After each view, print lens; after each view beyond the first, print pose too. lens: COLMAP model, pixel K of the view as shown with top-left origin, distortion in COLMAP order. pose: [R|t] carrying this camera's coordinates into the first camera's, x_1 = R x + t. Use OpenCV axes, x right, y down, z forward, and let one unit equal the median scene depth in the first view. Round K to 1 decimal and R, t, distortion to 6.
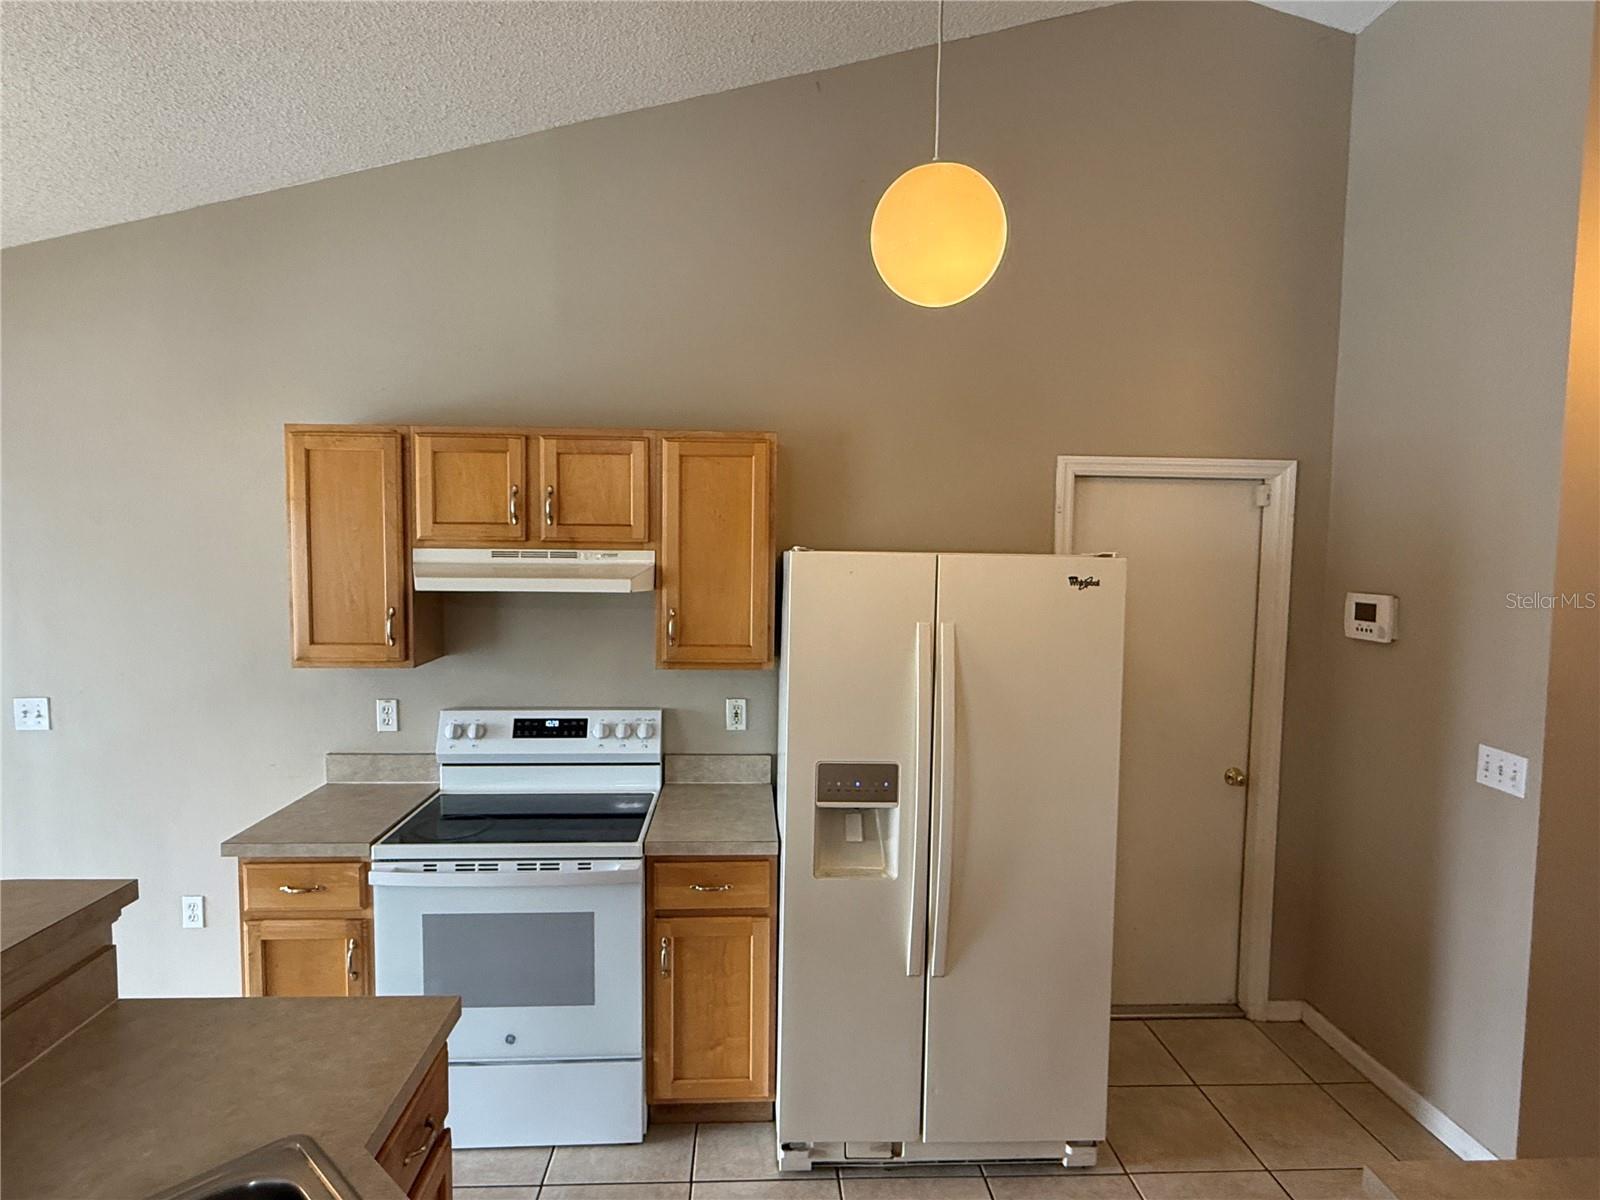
lens RADIAL K [[889.2, 0, 799.2], [0, 889.2, 600.0], [0, 0, 1]] dist [-0.003348, -0.000115]
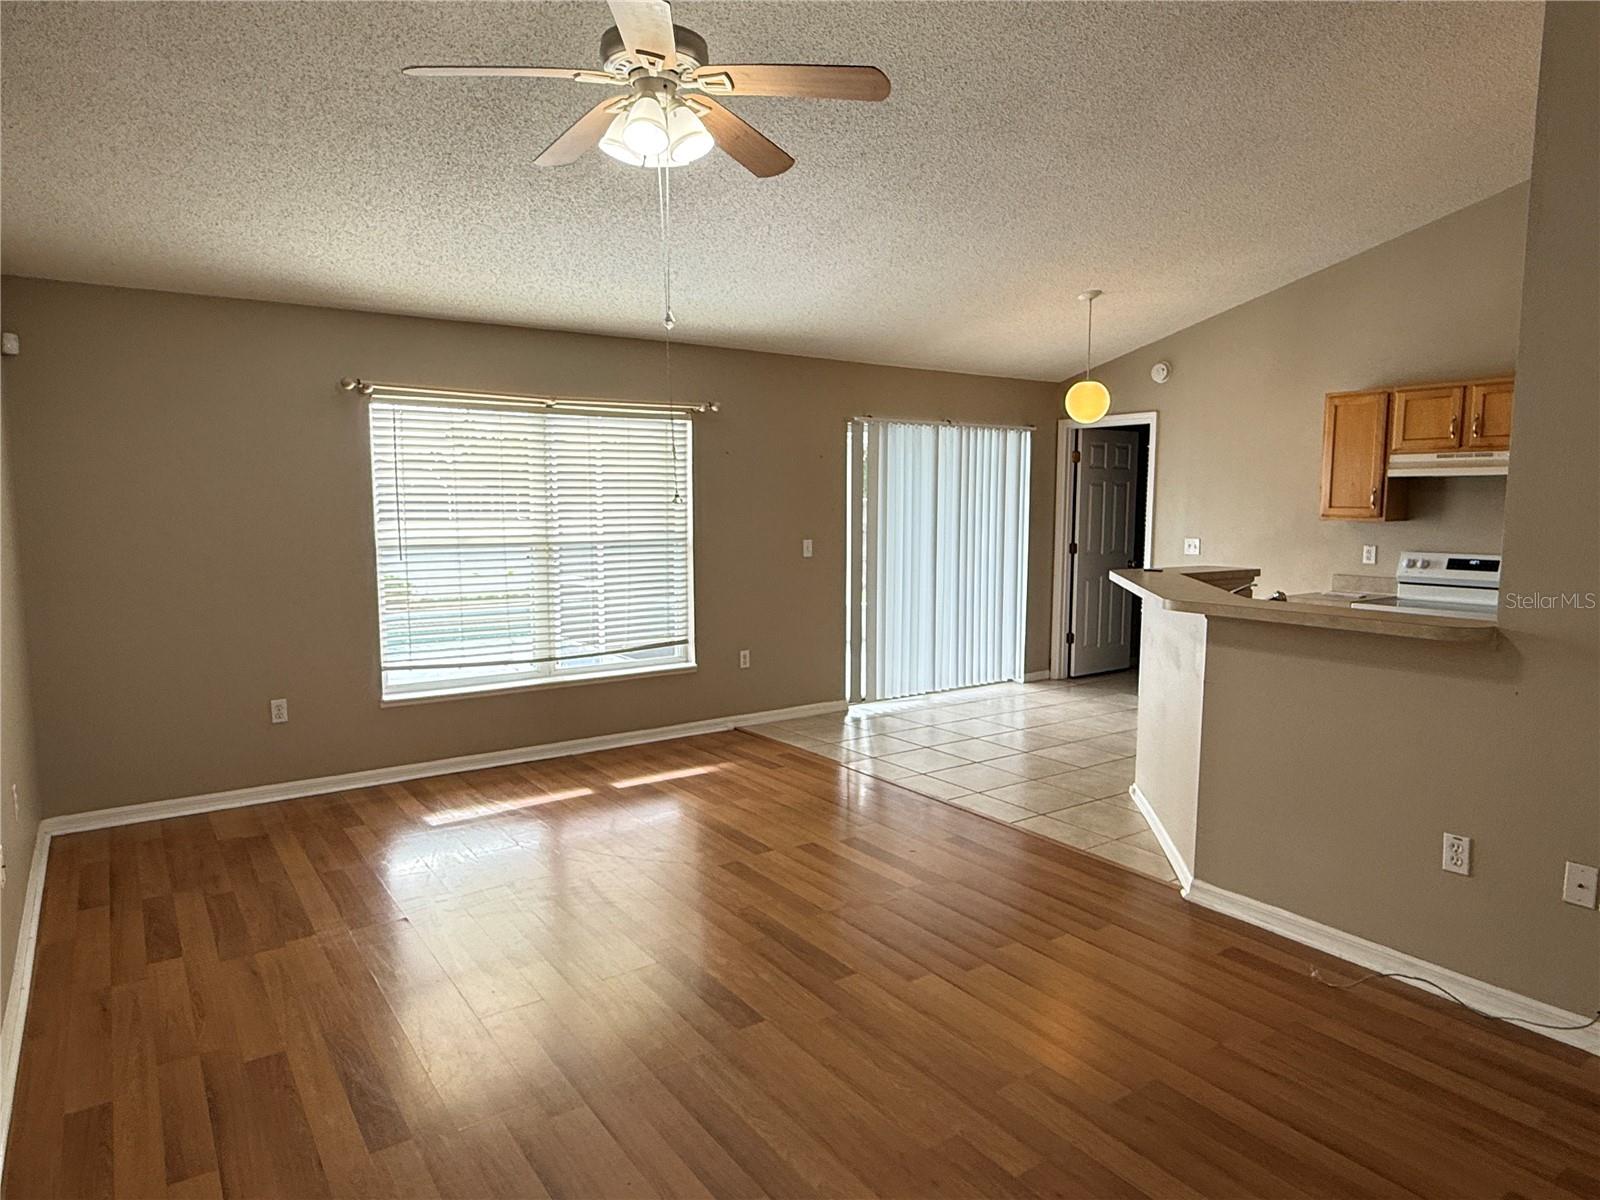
lens RADIAL K [[976.0, 0, 796.3], [0, 976.0, 598.6], [0, 0, 1]] dist [0.002896, 0.002659]
pose [[0.536700, 0.074573, -0.840472, 0.618537], [-0.051459, 0.997125, 0.055613, 0.186423], [0.842203, 0.013402, 0.538994, -1.101209]]
